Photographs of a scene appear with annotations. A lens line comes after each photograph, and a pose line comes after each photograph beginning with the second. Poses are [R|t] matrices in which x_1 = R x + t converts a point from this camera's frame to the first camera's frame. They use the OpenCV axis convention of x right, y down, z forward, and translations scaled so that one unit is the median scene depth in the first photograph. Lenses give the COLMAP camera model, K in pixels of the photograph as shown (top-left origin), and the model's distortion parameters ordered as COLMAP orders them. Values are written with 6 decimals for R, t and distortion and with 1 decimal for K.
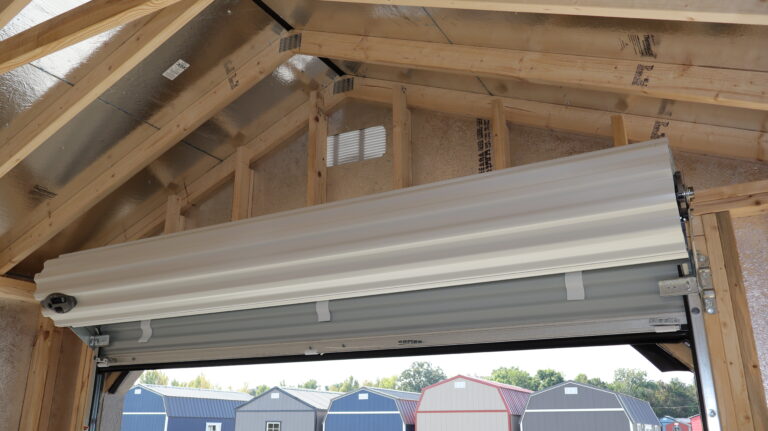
lens RADIAL K [[628.6, 0, 384.0], [0, 628.6, 215.5], [0, 0, 1]] dist [-0.001992, -0.004960]
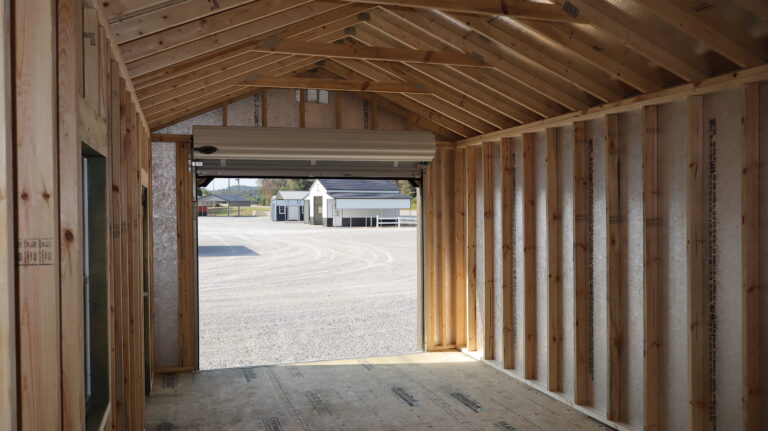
lens RADIAL K [[628.6, 0, 384.0], [0, 628.6, 215.5], [0, 0, 1]] dist [-0.001992, -0.004960]
pose [[0.692026, -0.014686, 0.721723, -1.726558], [-0.227156, 0.944573, 0.237029, -0.326625], [-0.685201, -0.327974, 0.650333, -1.022945]]
